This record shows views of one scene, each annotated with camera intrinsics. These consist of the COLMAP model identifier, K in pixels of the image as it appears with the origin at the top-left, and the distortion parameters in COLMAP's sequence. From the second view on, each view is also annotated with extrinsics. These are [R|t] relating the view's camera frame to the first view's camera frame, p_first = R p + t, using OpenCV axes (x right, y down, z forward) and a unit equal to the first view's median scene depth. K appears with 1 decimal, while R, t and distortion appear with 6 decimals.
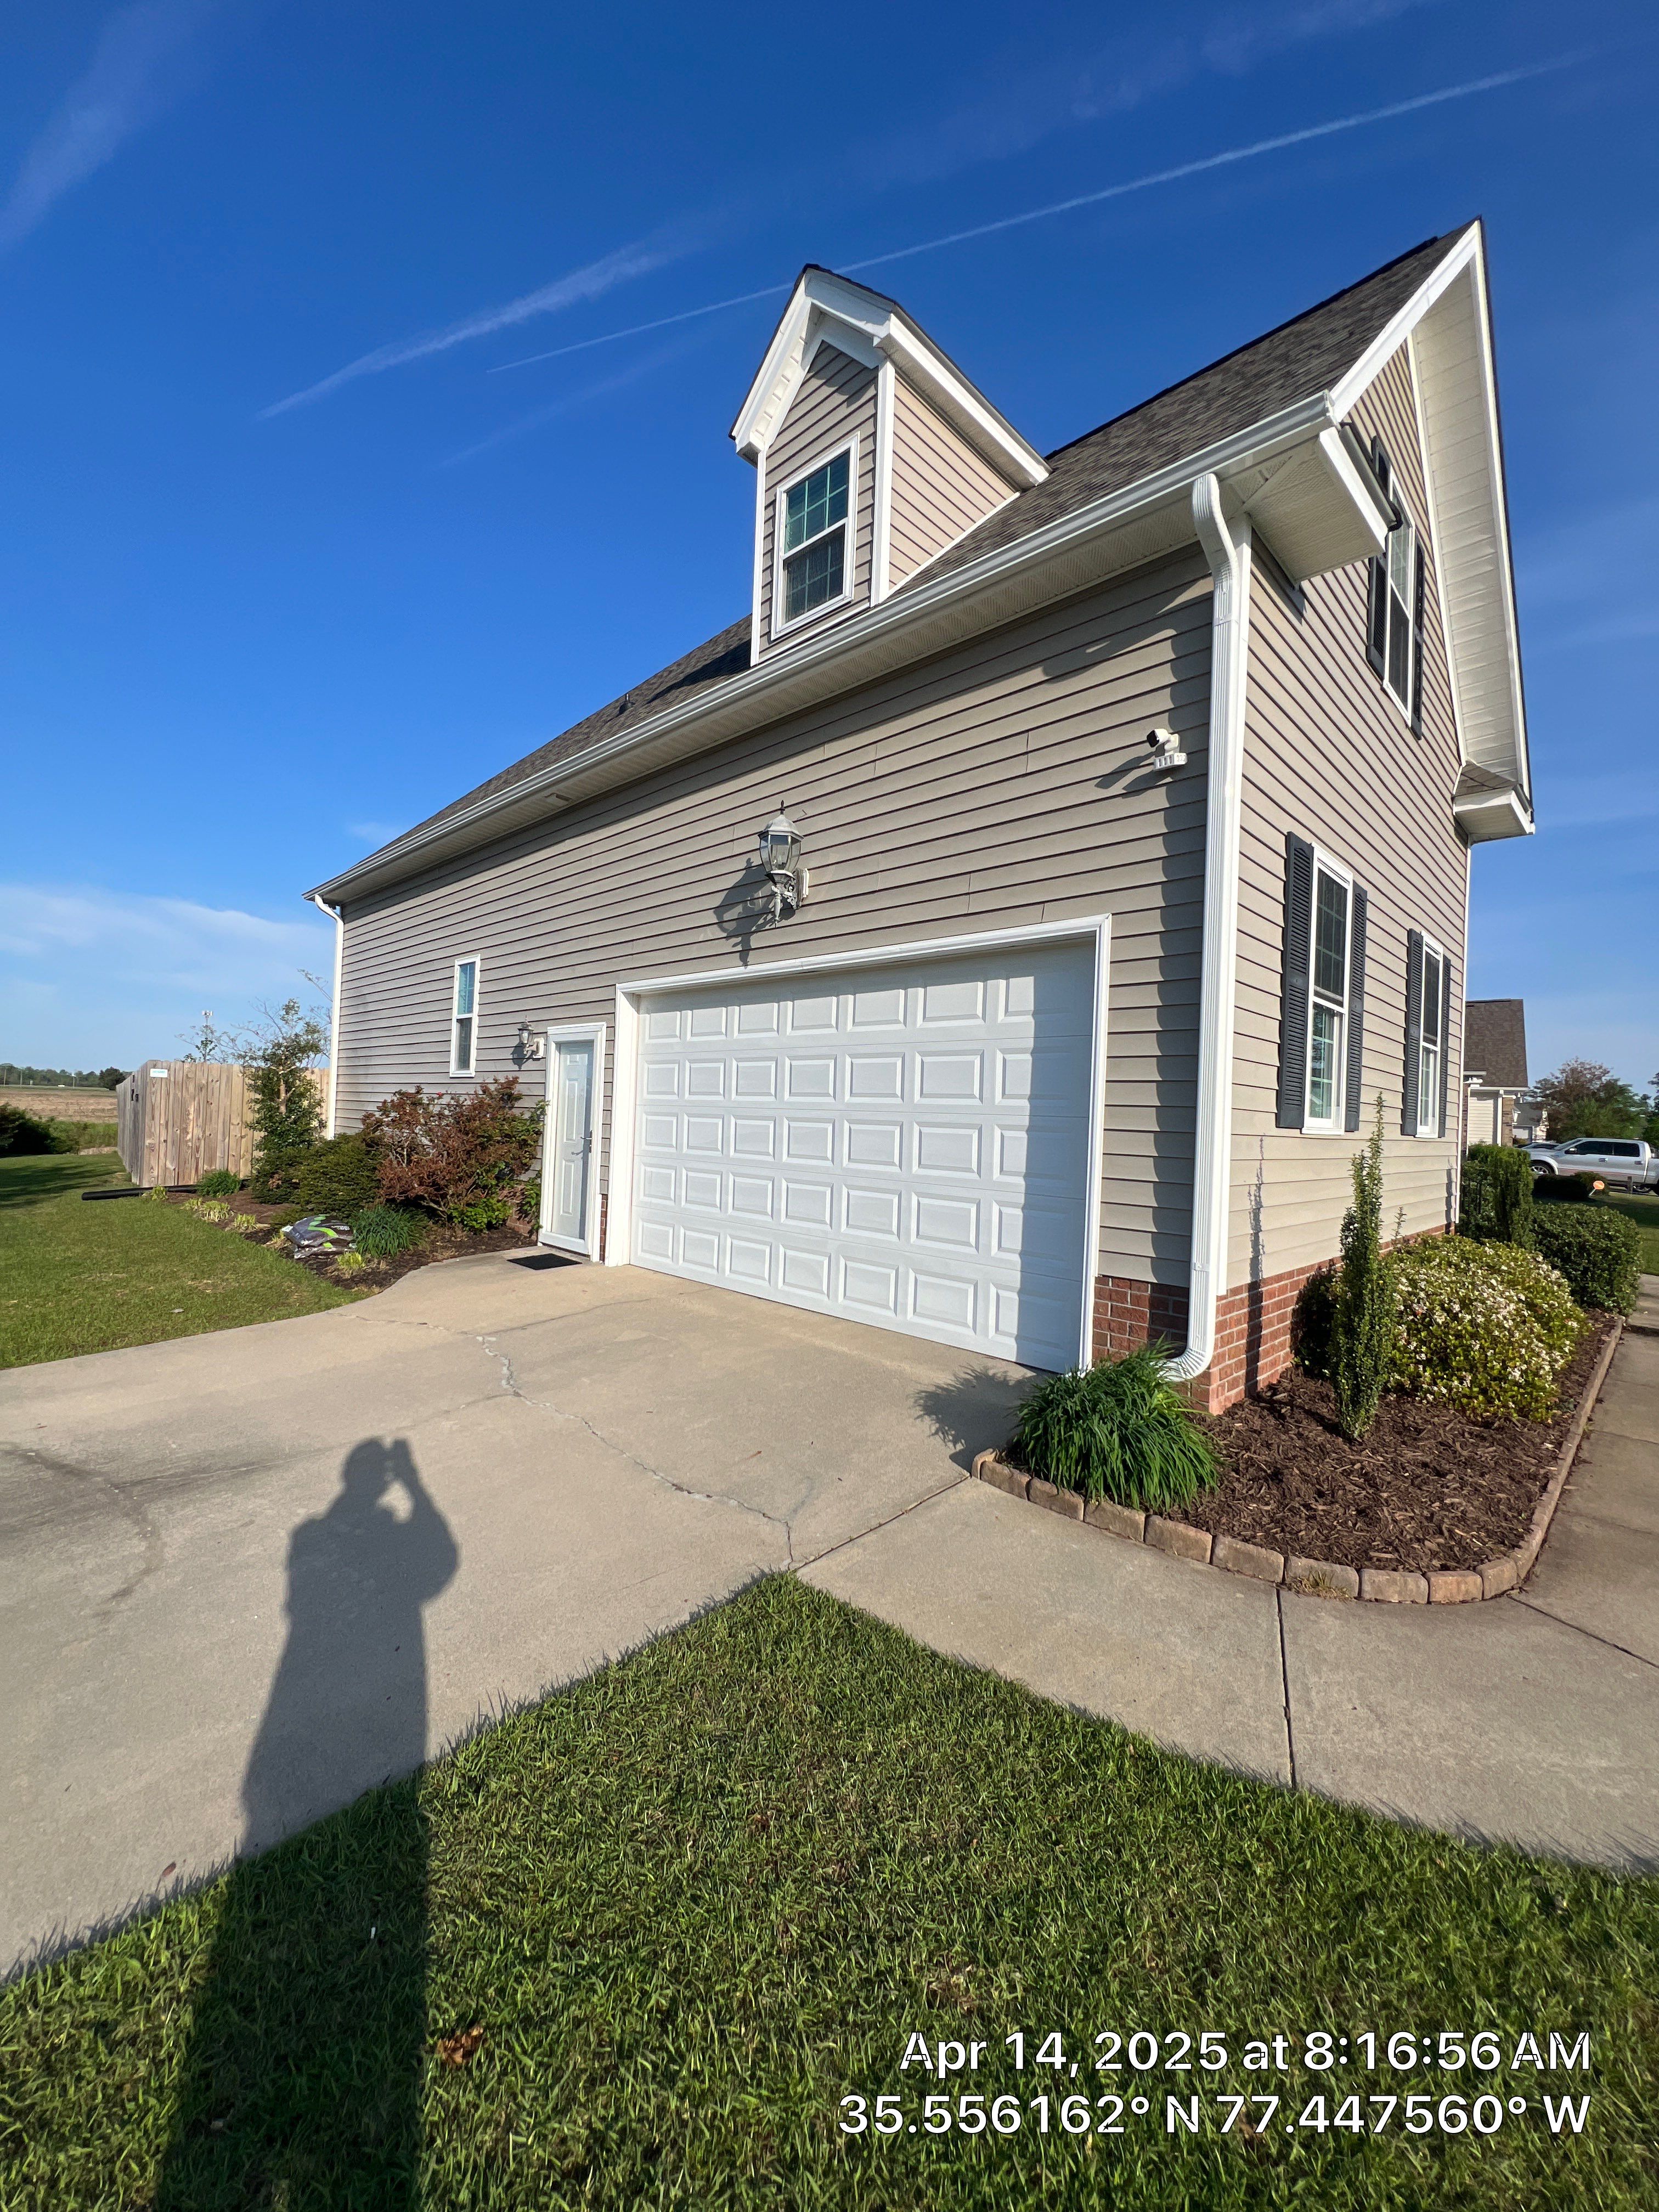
lens RADIAL K [[890.8, 0, 829.5], [0, 890.8, 1106.0], [0, 0, 1]] dist [-0.002276, -0.000068]
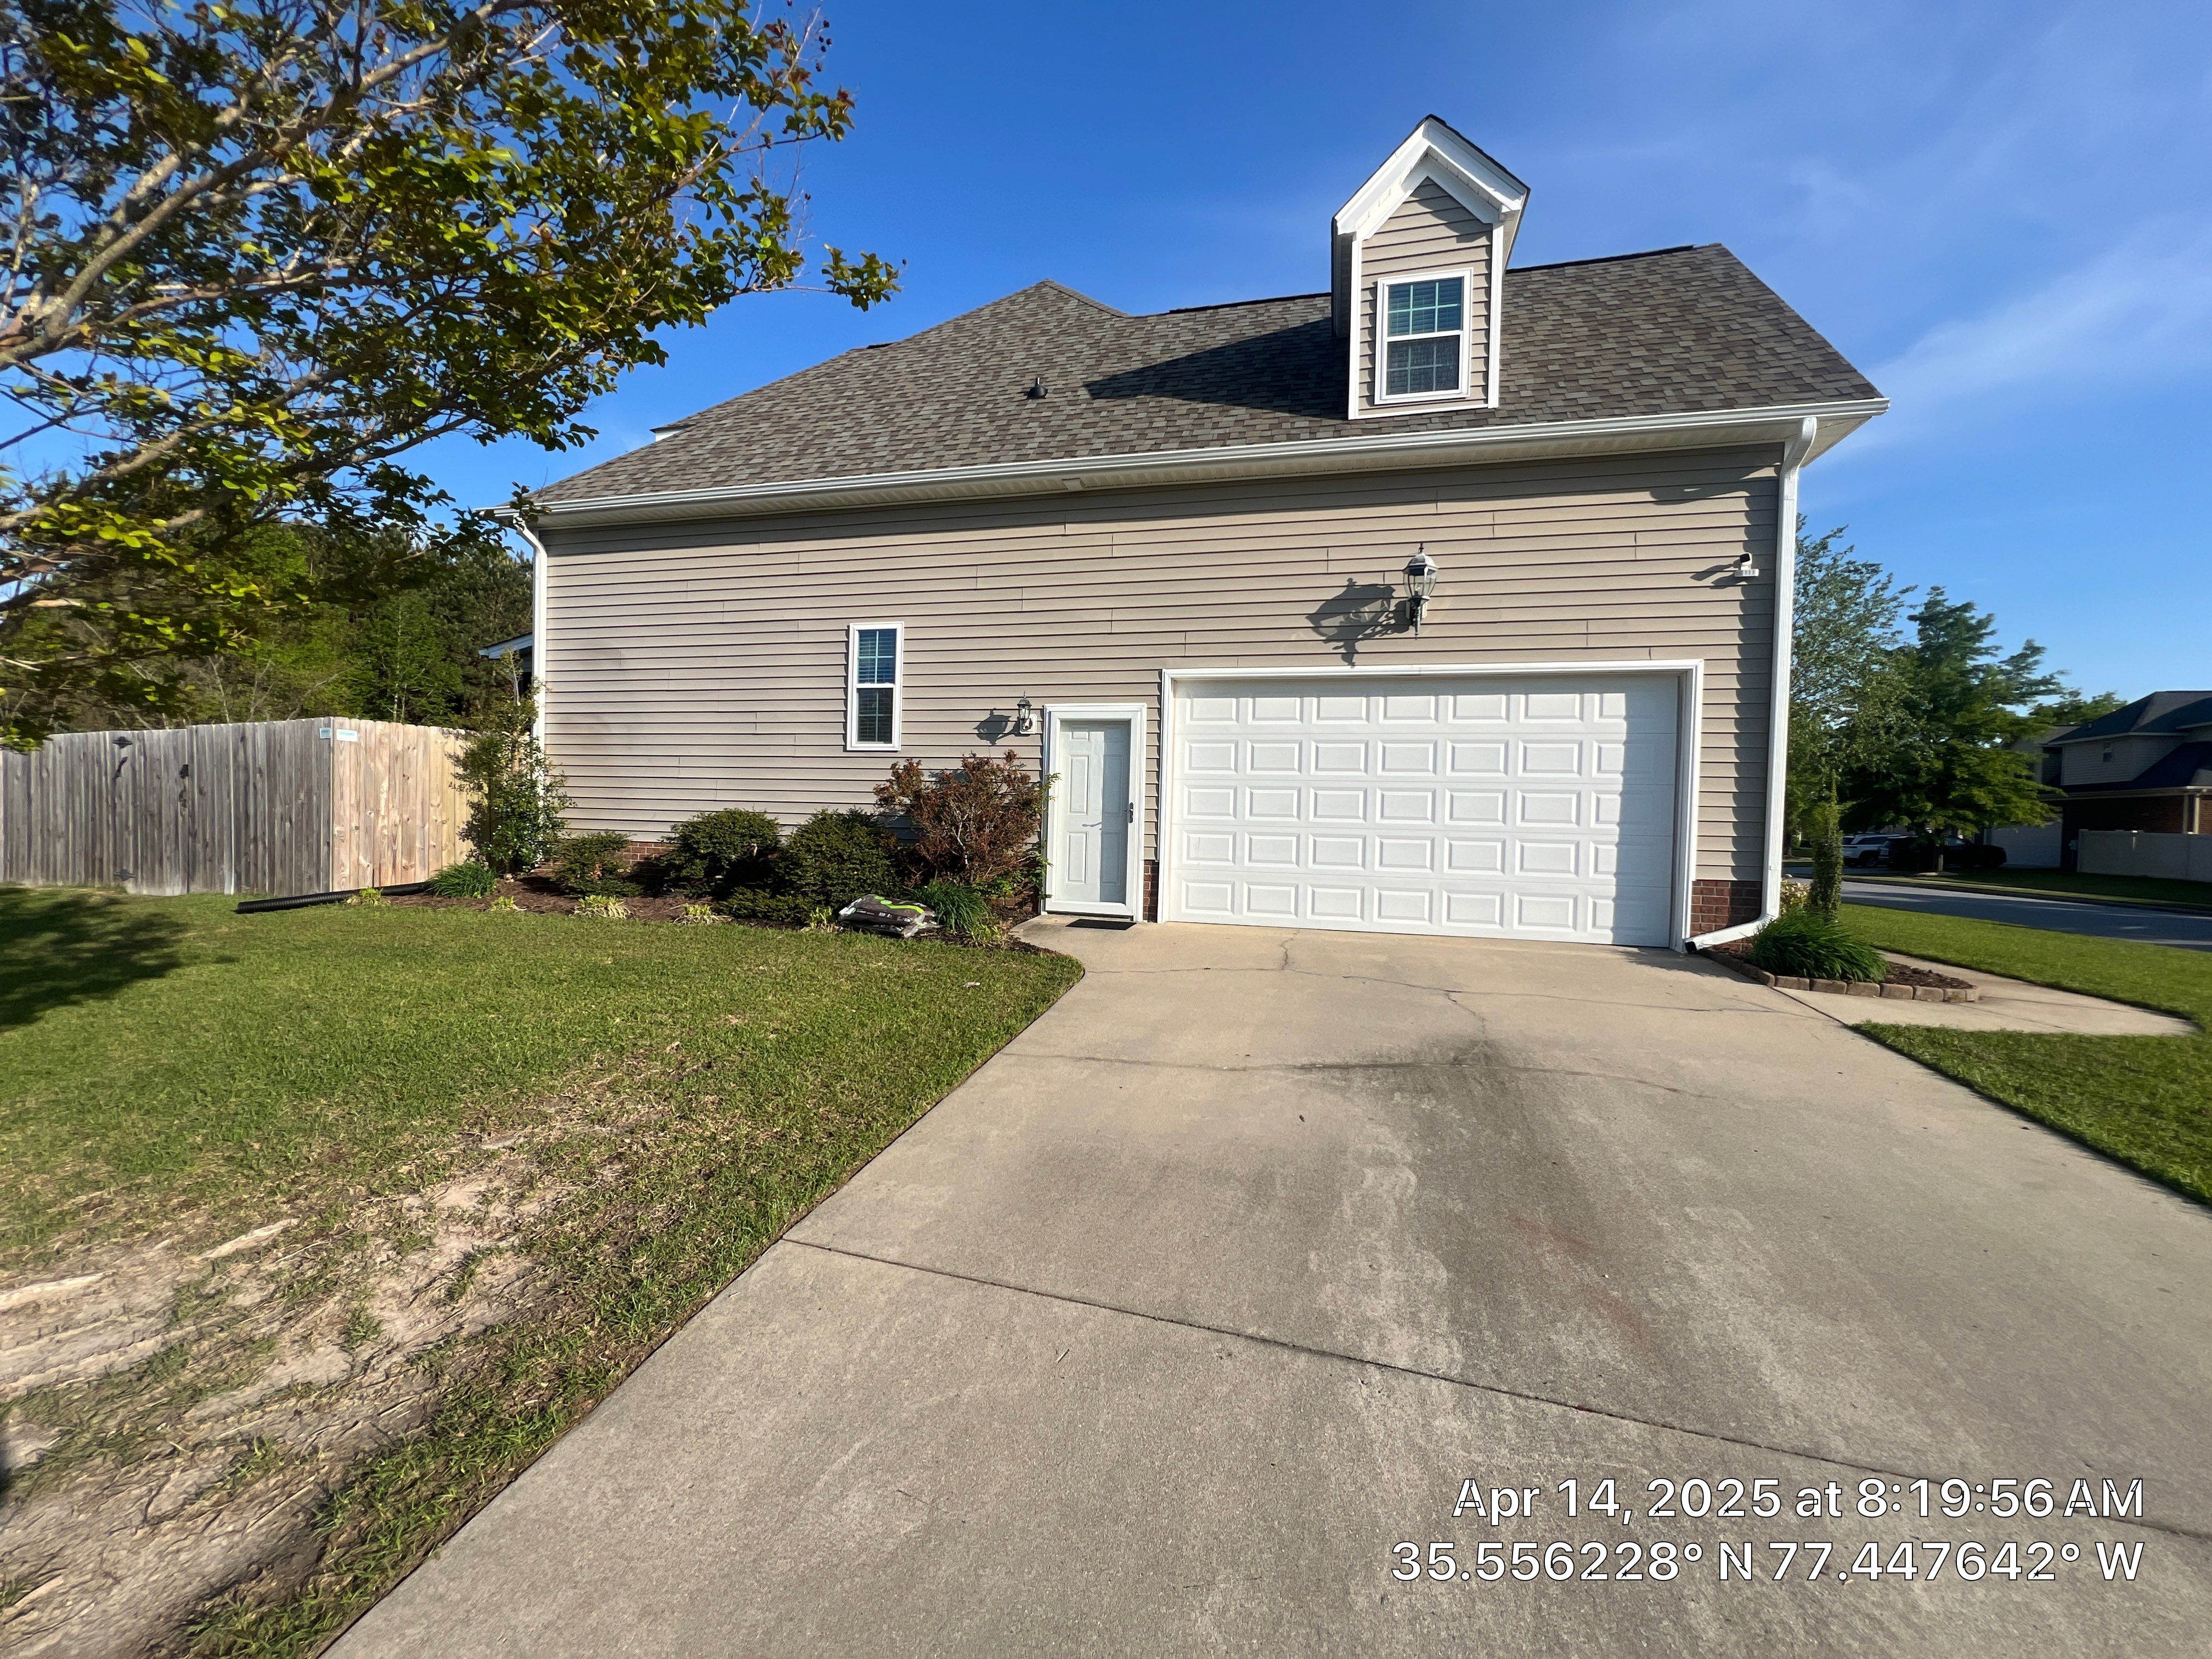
lens RADIAL K [[890.8, 0, 1101.2], [0, 890.8, 838.6], [0, 0, 1]] dist [-0.002276, -0.000068]
pose [[0.863907, -0.022087, 0.503167, -1.044047], [0.000234, 0.999055, 0.043454, 0.029447], [-0.503652, -0.037423, 0.863096, 0.097244]]
